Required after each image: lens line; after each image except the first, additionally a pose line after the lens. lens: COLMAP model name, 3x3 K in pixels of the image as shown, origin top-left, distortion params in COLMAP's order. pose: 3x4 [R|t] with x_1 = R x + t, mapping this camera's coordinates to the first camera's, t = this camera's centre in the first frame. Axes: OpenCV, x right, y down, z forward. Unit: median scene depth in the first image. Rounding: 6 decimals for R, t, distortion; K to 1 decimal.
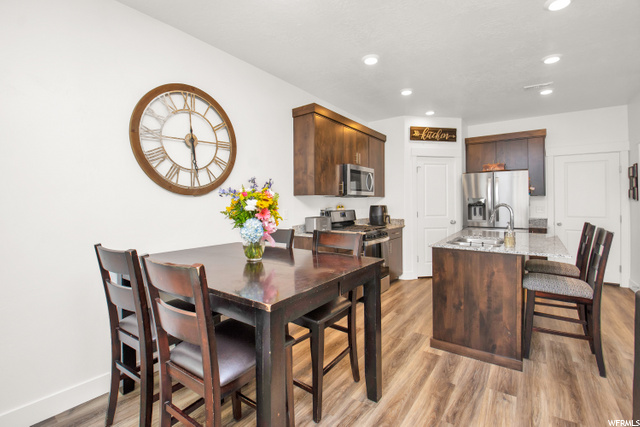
lens RADIAL K [[285.4, 0, 314.7], [0, 285.4, 201.3], [0, 0, 1]] dist [-0.006706, -0.010522]
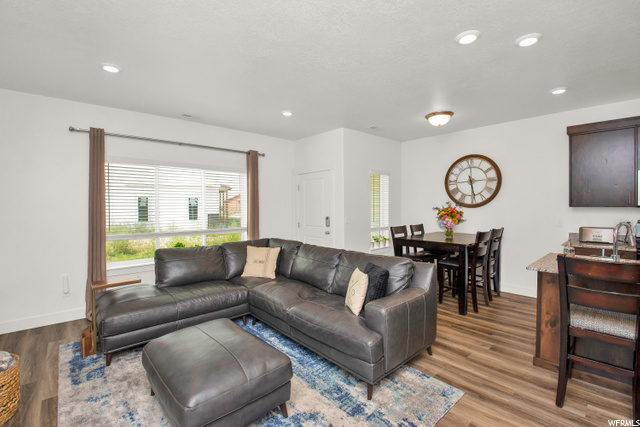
lens RADIAL K [[285.4, 0, 319.4], [0, 285.4, 211.6], [0, 0, 1]] dist [-0.006706, -0.010522]
pose [[-0.190533, 0.025310, -0.981354, 1.647407], [0.010939, 0.999660, 0.023658, -0.051042], [0.981620, -0.006227, -0.190745, 0.293684]]
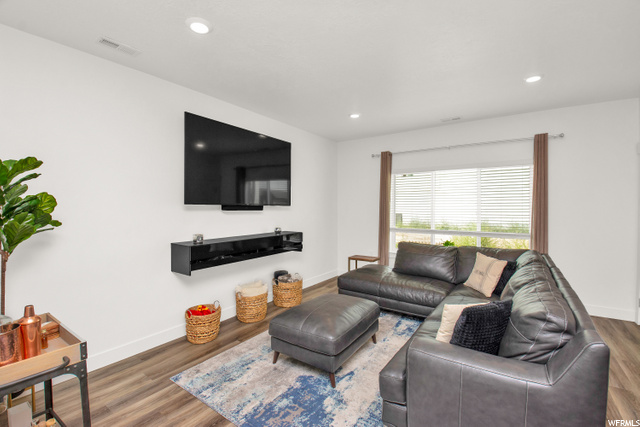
lens RADIAL K [[285.4, 0, 311.0], [0, 285.4, 213.5], [0, 0, 1]] dist [-0.006706, -0.010522]
pose [[-0.999587, 0.008469, -0.027474, 1.069302], [0.007977, 0.999807, 0.017974, -0.047972], [0.027621, 0.017748, -0.999461, 0.916944]]
